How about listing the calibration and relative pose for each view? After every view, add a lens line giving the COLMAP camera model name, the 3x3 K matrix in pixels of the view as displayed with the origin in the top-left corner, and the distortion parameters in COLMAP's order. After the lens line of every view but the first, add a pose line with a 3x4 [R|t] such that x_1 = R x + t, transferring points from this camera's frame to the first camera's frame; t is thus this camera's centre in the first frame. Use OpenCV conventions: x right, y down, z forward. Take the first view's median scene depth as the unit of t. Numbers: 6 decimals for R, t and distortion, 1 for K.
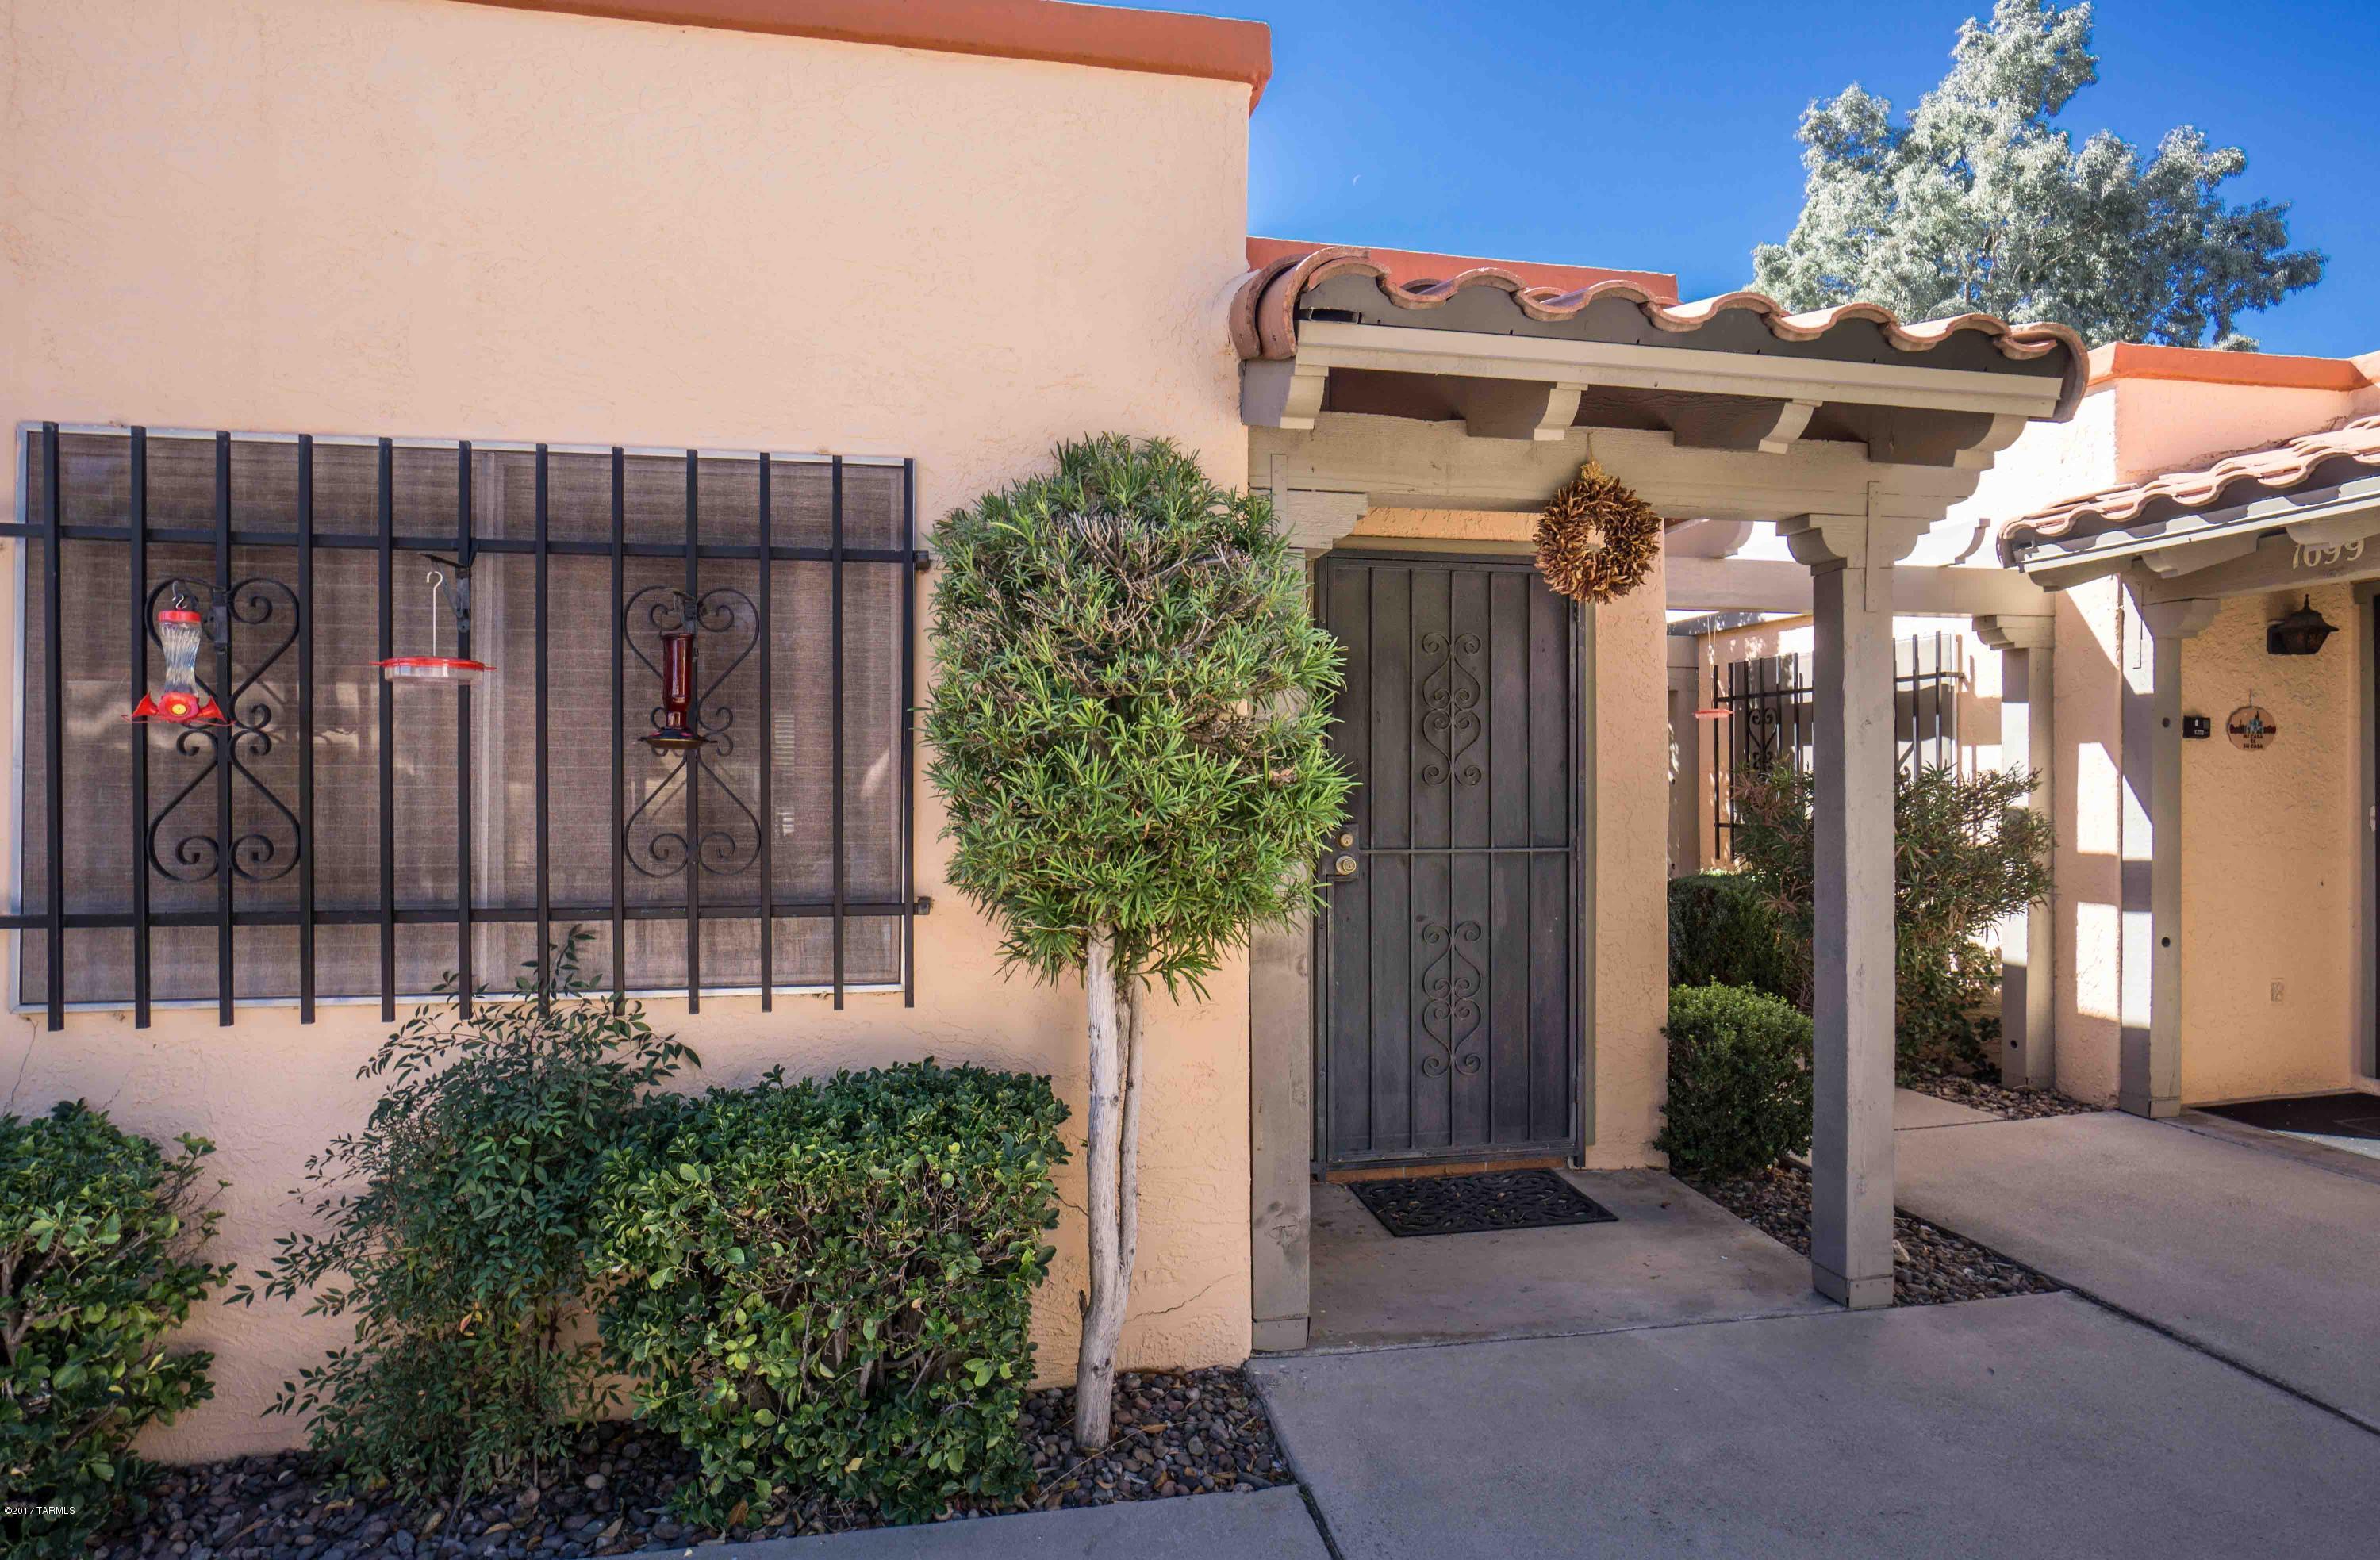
lens RADIAL K [[1252.2, 0, 1190.0], [0, 1252.2, 780.0], [0, 0, 1]] dist [-0.004244, -0.000641]
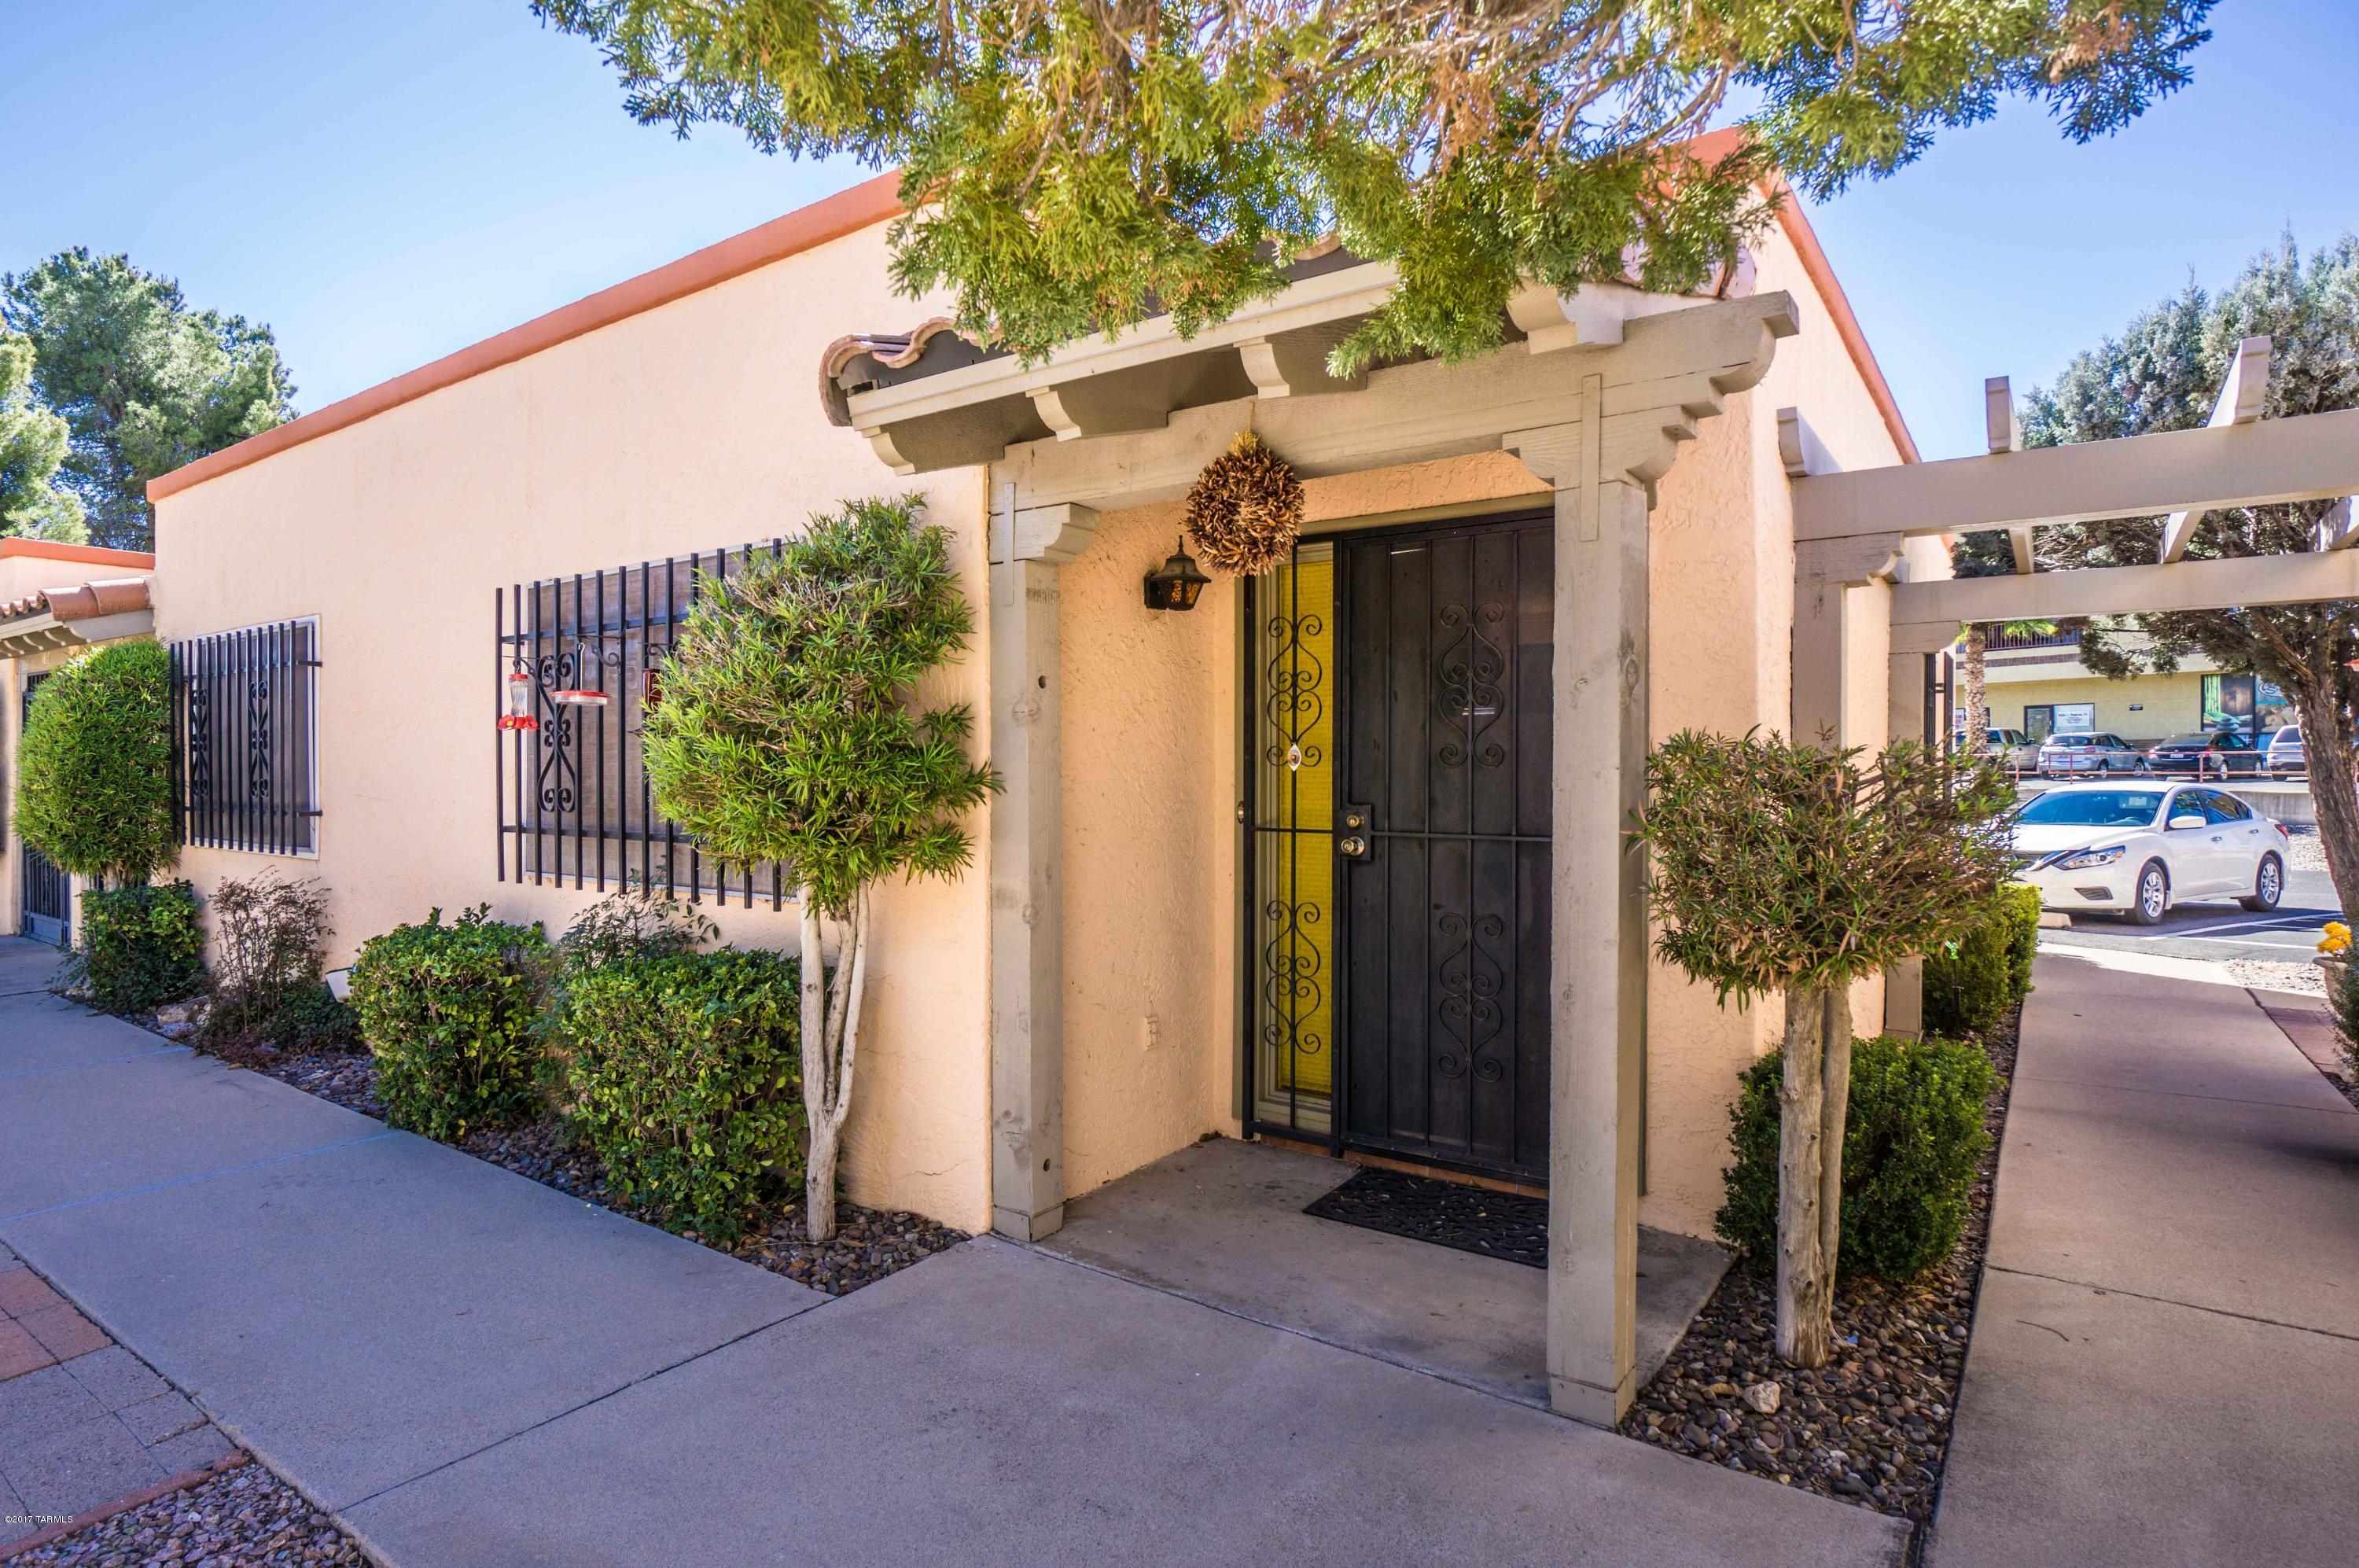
lens RADIAL K [[1226.0, 0, 1179.5], [0, 1226.0, 784.0], [0, 0, 1]] dist [0.000068, -0.000052]
pose [[0.689710, 0.004761, -0.724070, 1.022739], [-0.002872, 0.999989, 0.003840, 0.021351], [0.724080, -0.000569, 0.689716, 0.312930]]
